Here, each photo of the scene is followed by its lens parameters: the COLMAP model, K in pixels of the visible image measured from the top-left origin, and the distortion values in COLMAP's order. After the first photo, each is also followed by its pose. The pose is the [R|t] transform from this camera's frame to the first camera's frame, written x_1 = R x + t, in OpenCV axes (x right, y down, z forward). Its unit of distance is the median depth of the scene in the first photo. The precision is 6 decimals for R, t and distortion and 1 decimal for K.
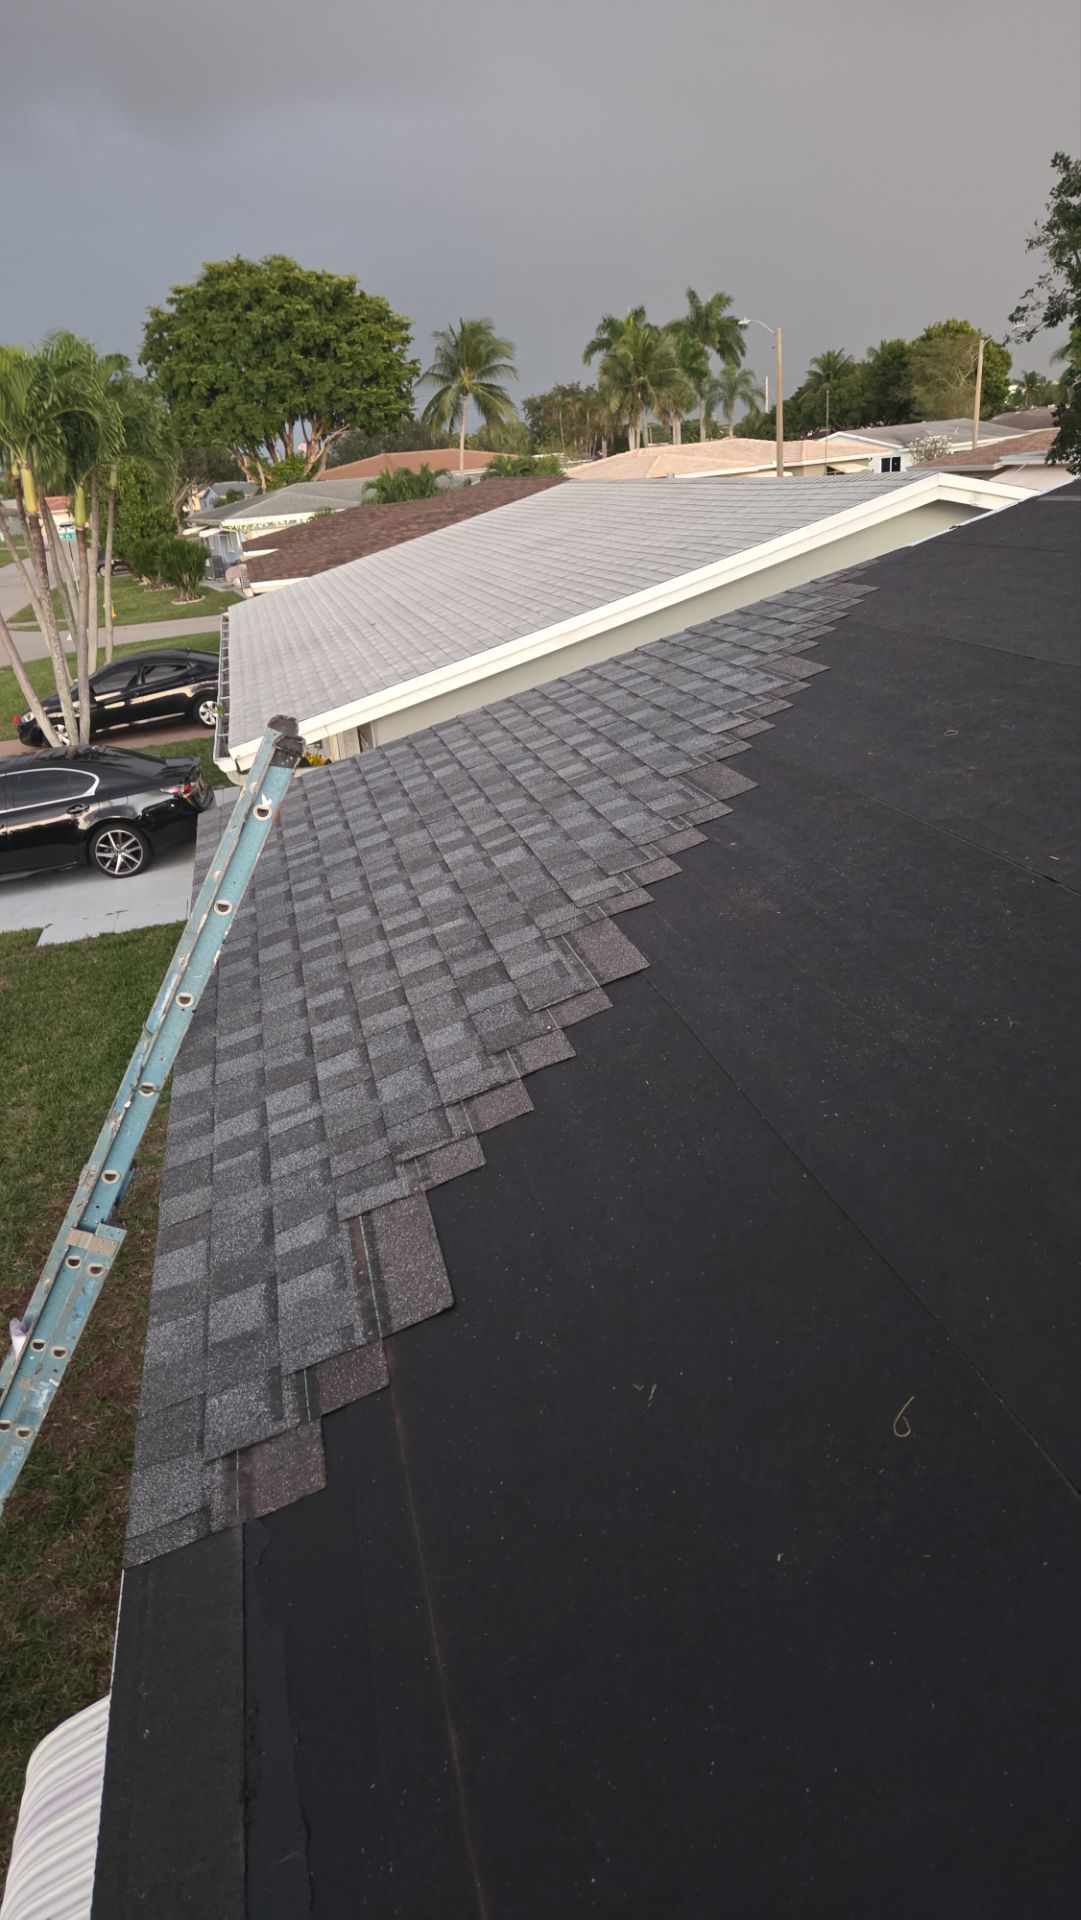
lens RADIAL K [[1298.7, 0, 511.9], [0, 1298.7, 965.5], [0, 0, 1]] dist [0.058420, -0.069486]
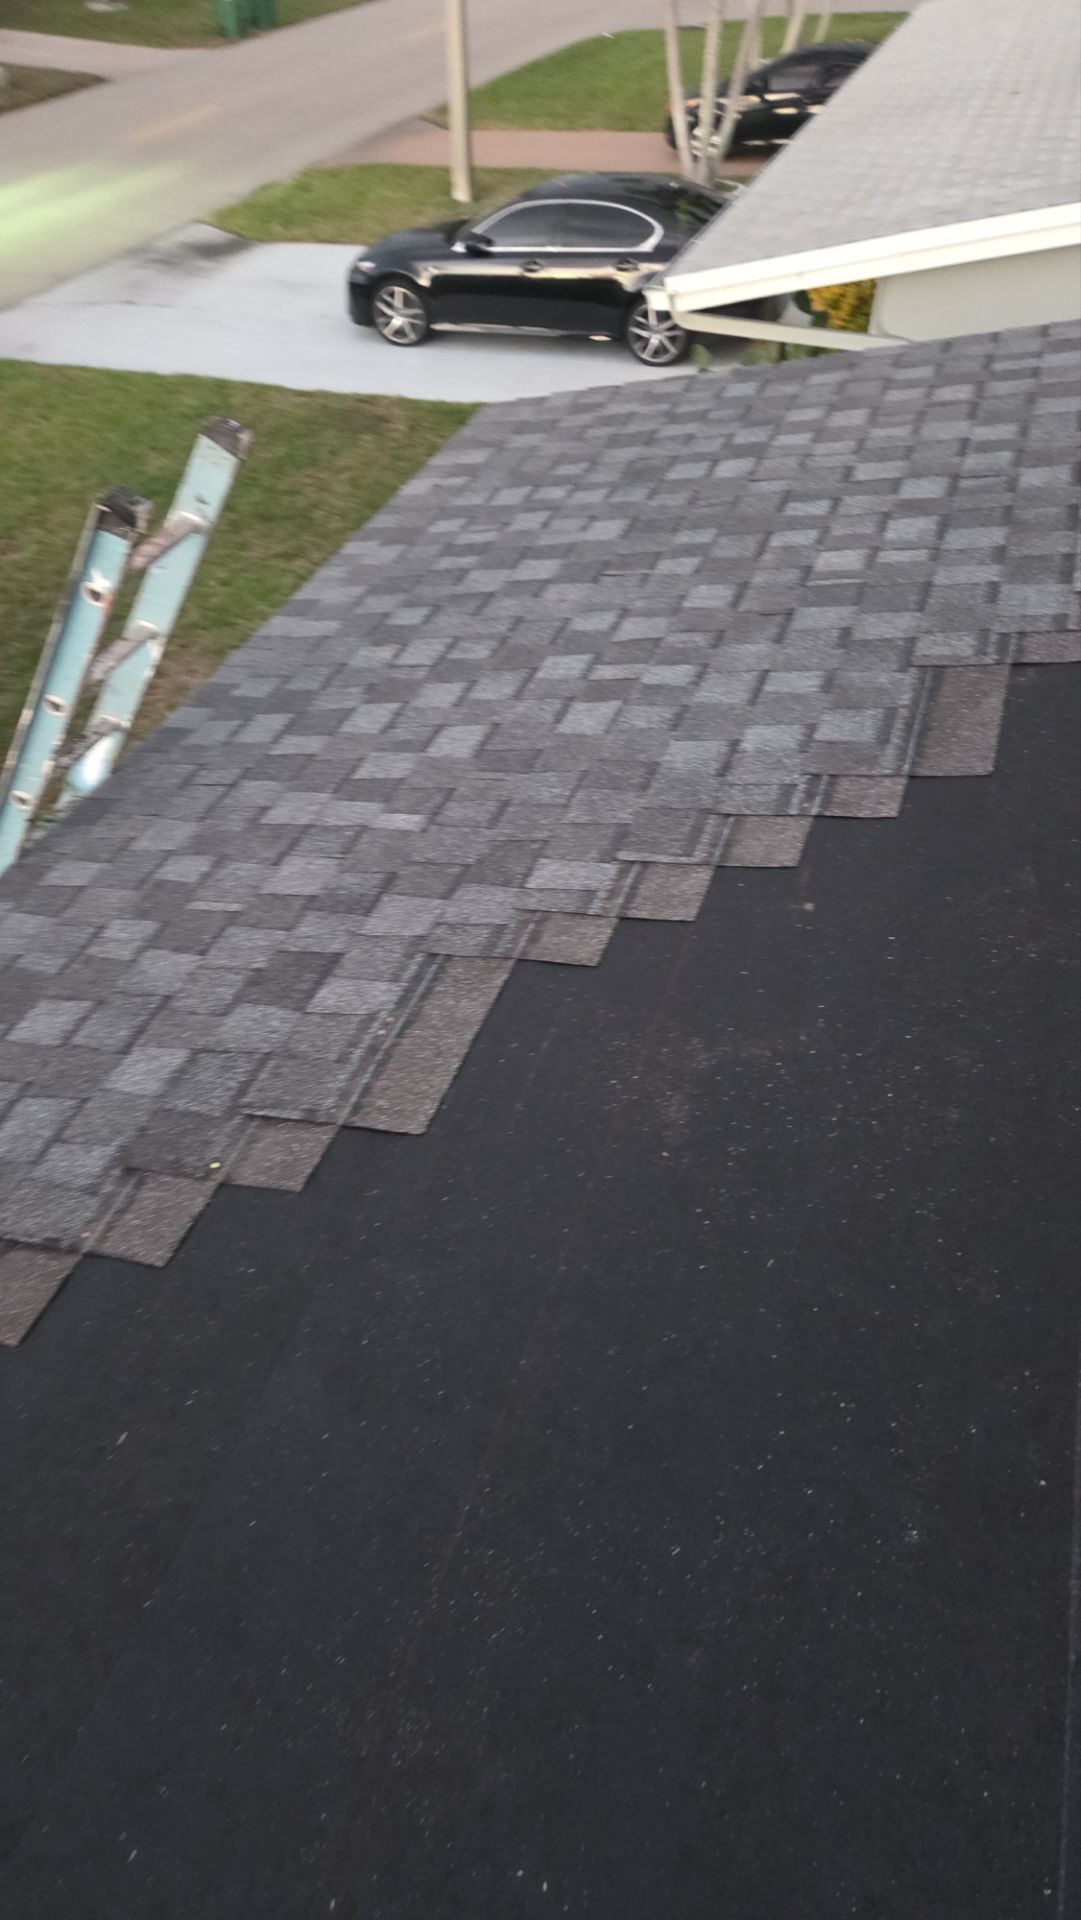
lens RADIAL K [[1298.7, 0, 511.9], [0, 1298.7, 965.5], [0, 0, 1]] dist [0.058420, -0.069486]
pose [[0.842929, 0.418774, -0.337785, 0.206260], [-0.253971, 0.863181, 0.436368, -0.220581], [0.474309, -0.282040, 0.833957, 0.385432]]
